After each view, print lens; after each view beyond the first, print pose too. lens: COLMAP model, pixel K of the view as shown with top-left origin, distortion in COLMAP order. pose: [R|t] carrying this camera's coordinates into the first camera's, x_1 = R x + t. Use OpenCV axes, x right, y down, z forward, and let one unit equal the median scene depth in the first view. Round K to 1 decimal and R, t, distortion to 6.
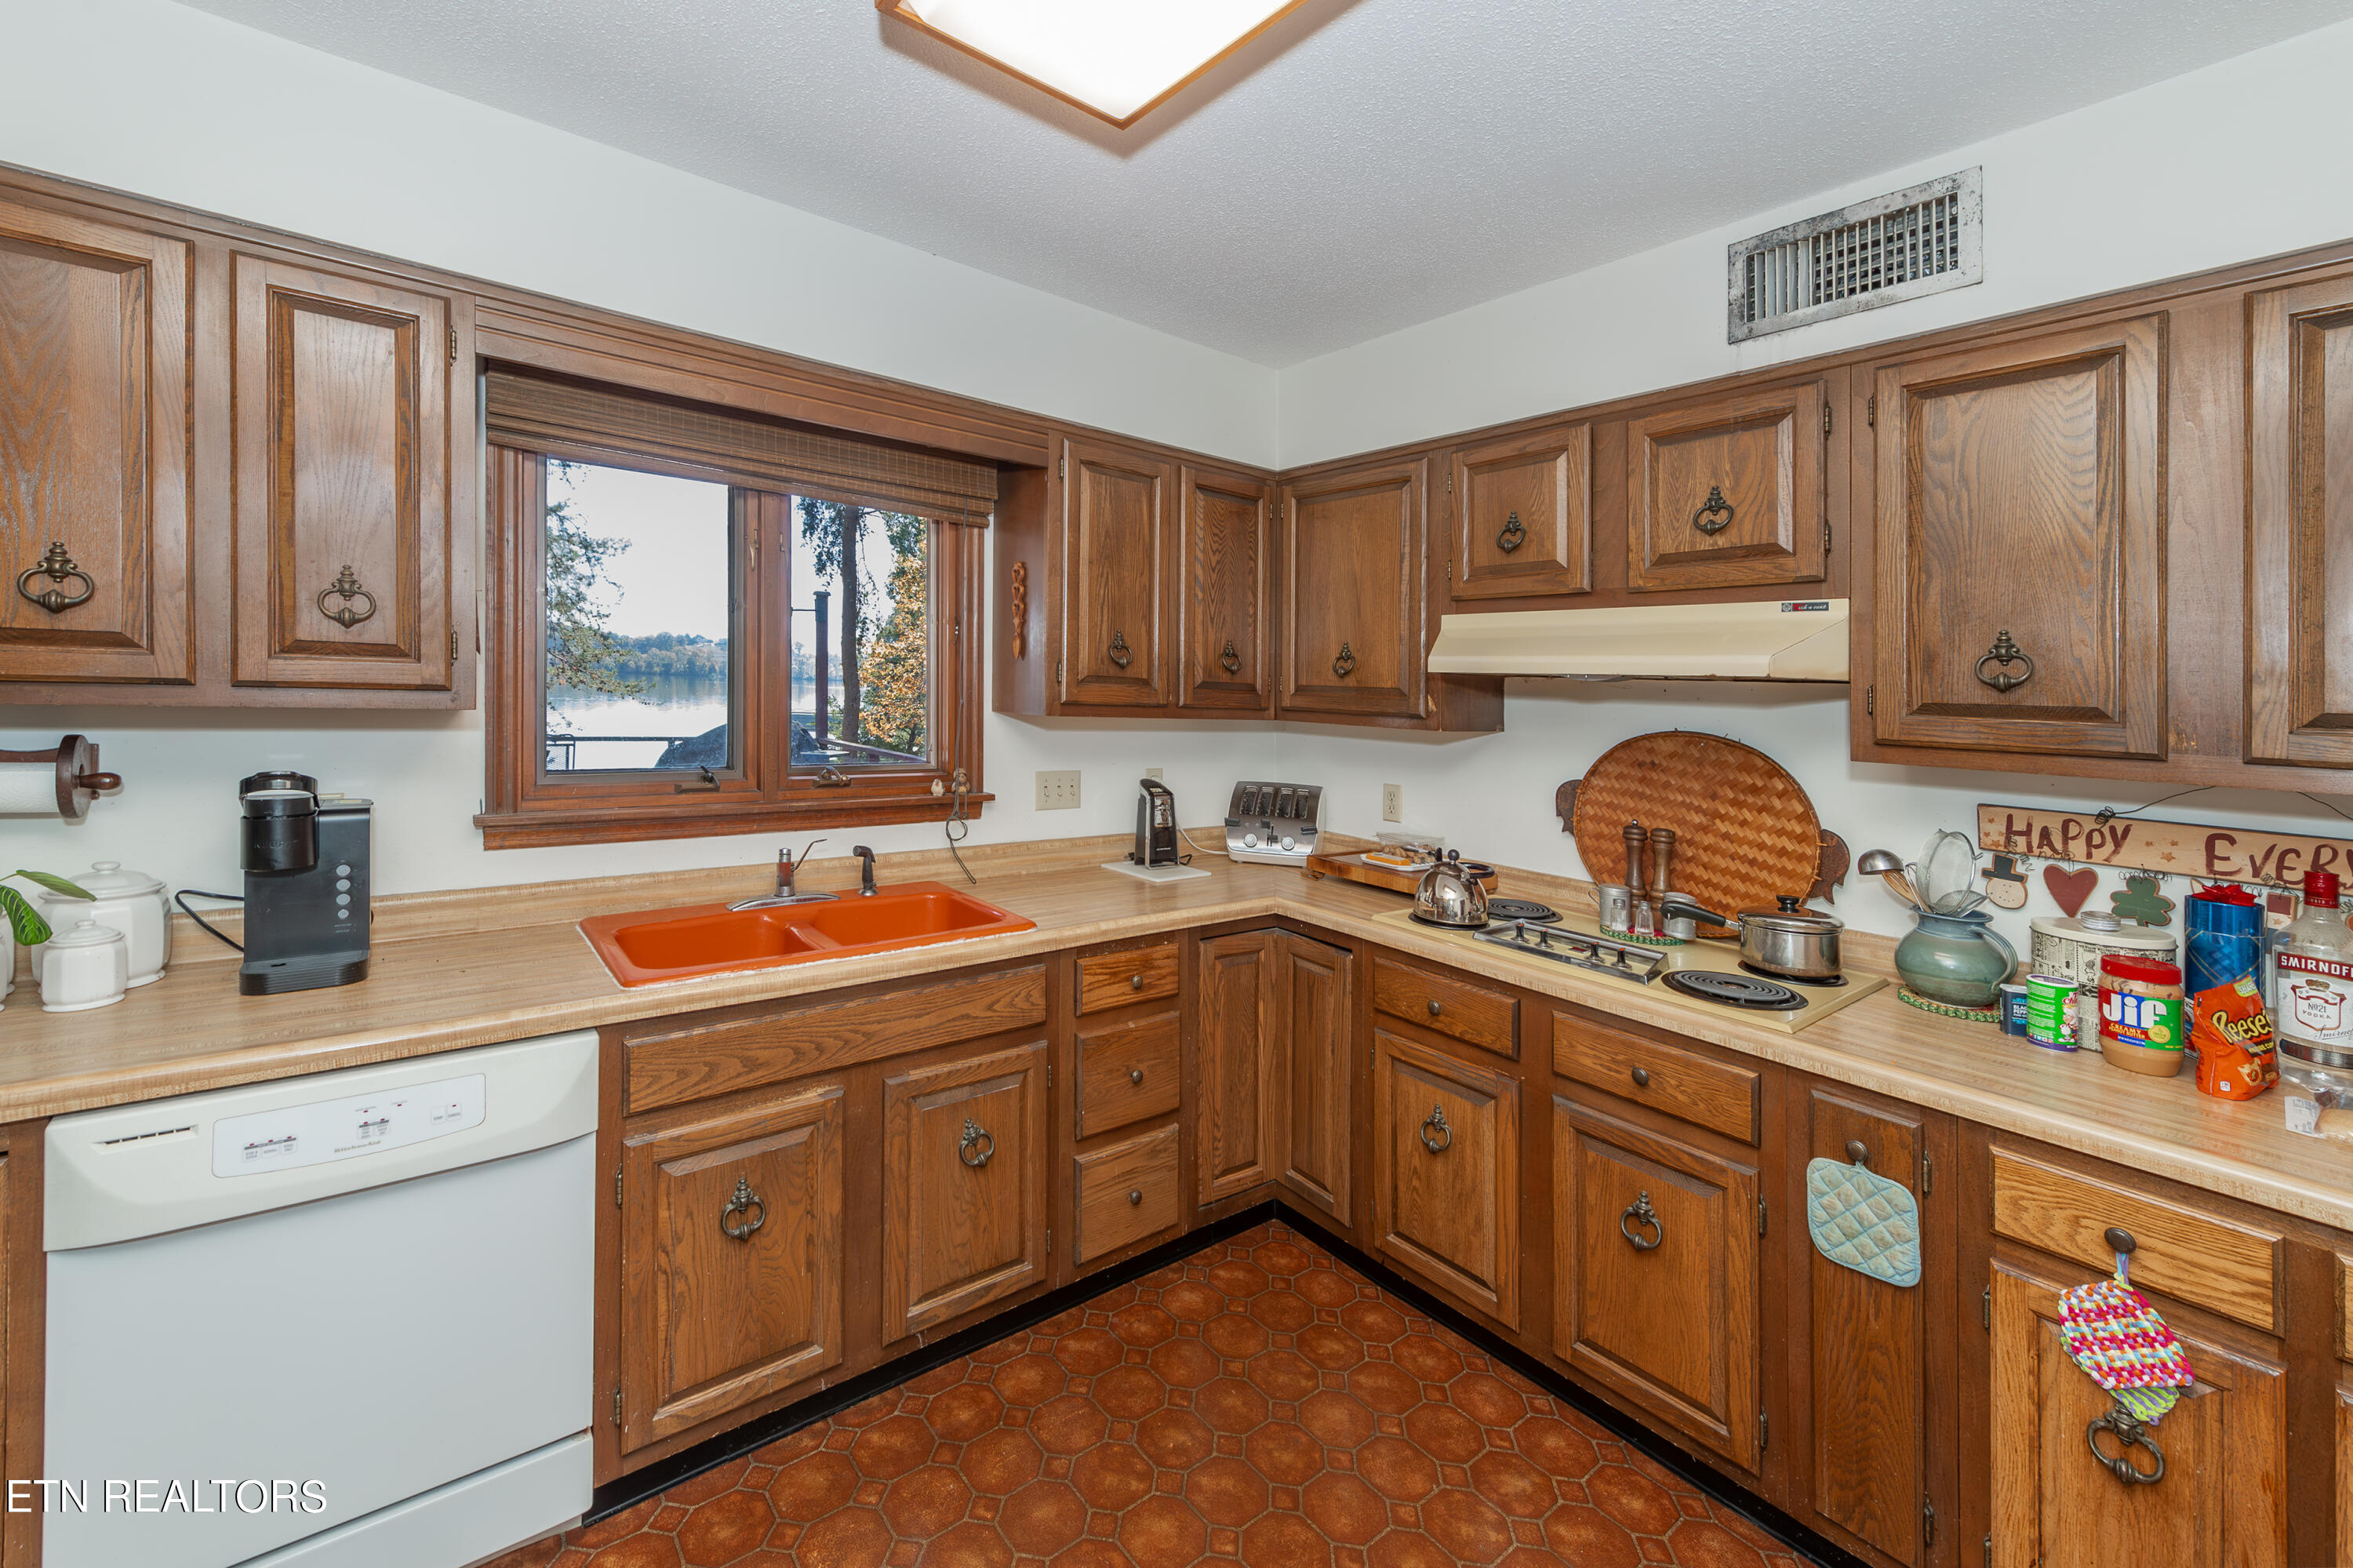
lens RADIAL K [[970.6, 0, 1181.5], [0, 970.6, 717.4], [0, 0, 1]] dist [0.004078, -0.003857]
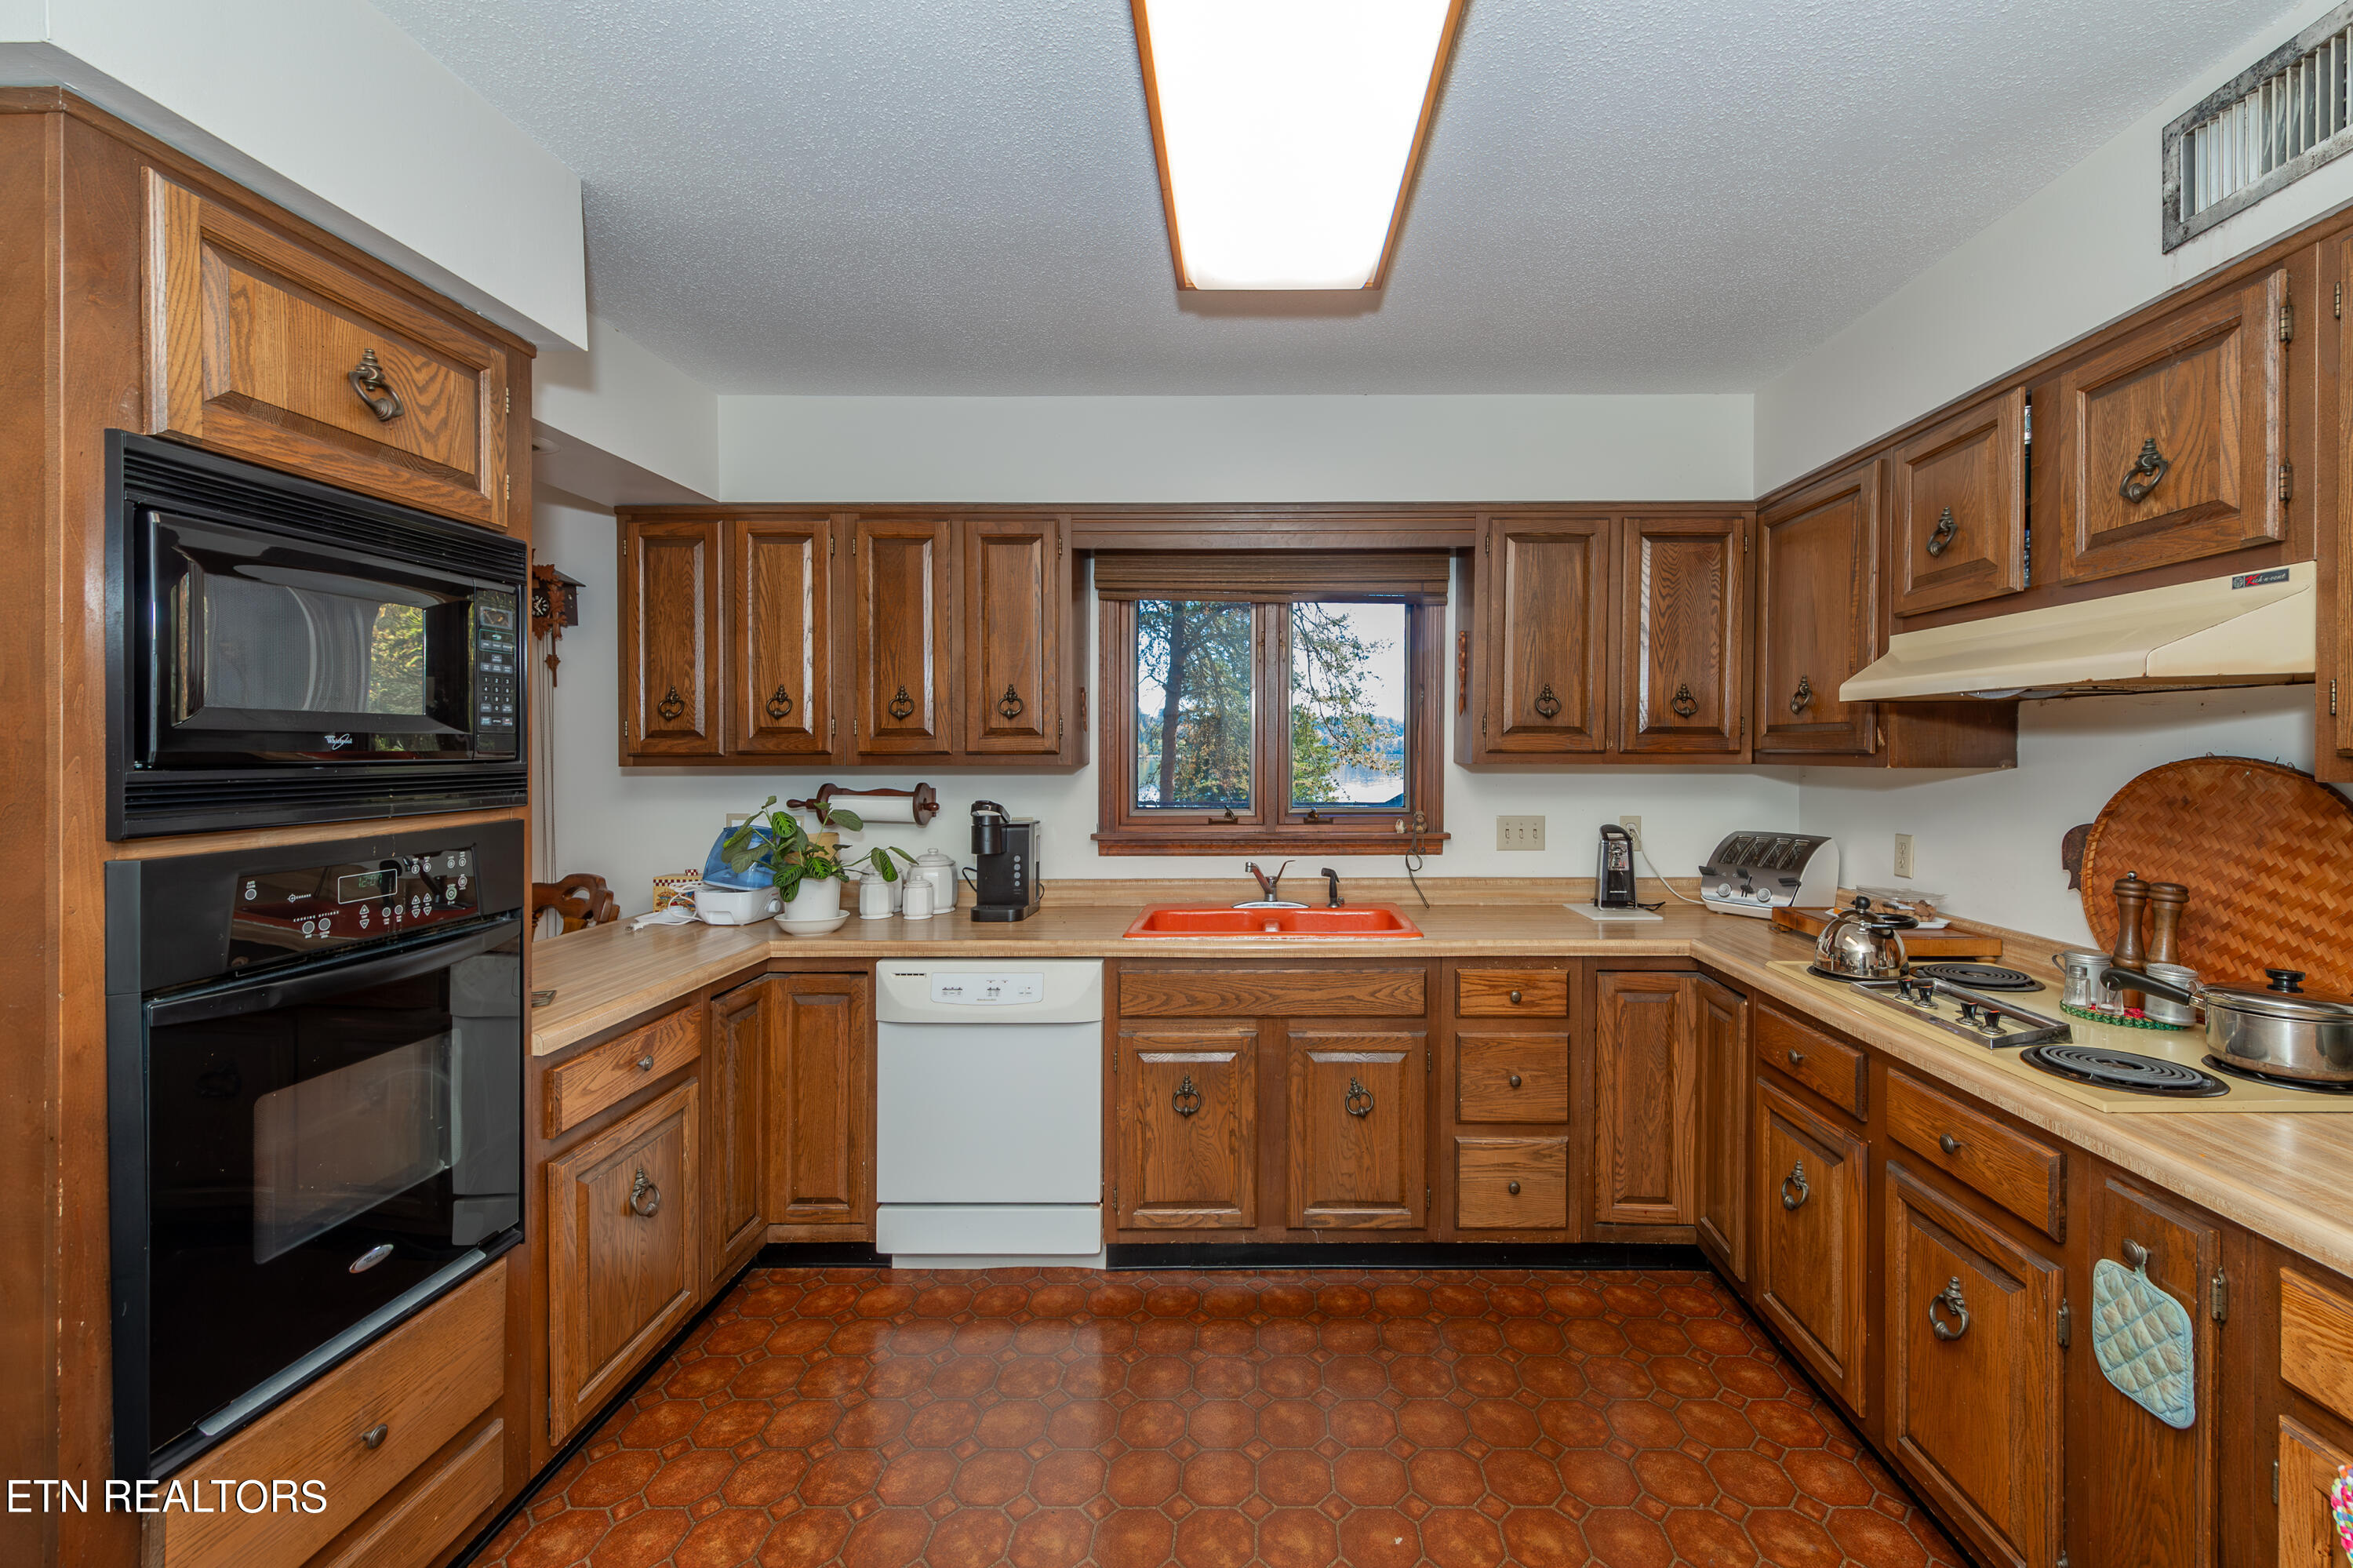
lens RADIAL K [[912.8, 0, 1176.5], [0, 912.8, 784.0], [0, 0, 1]] dist [0.000740, -0.003496]
pose [[0.763202, -0.012755, -0.646034, 0.375326], [0.011869, 0.999913, -0.005720, 0.031781], [0.646051, -0.003302, 0.763287, -0.060954]]
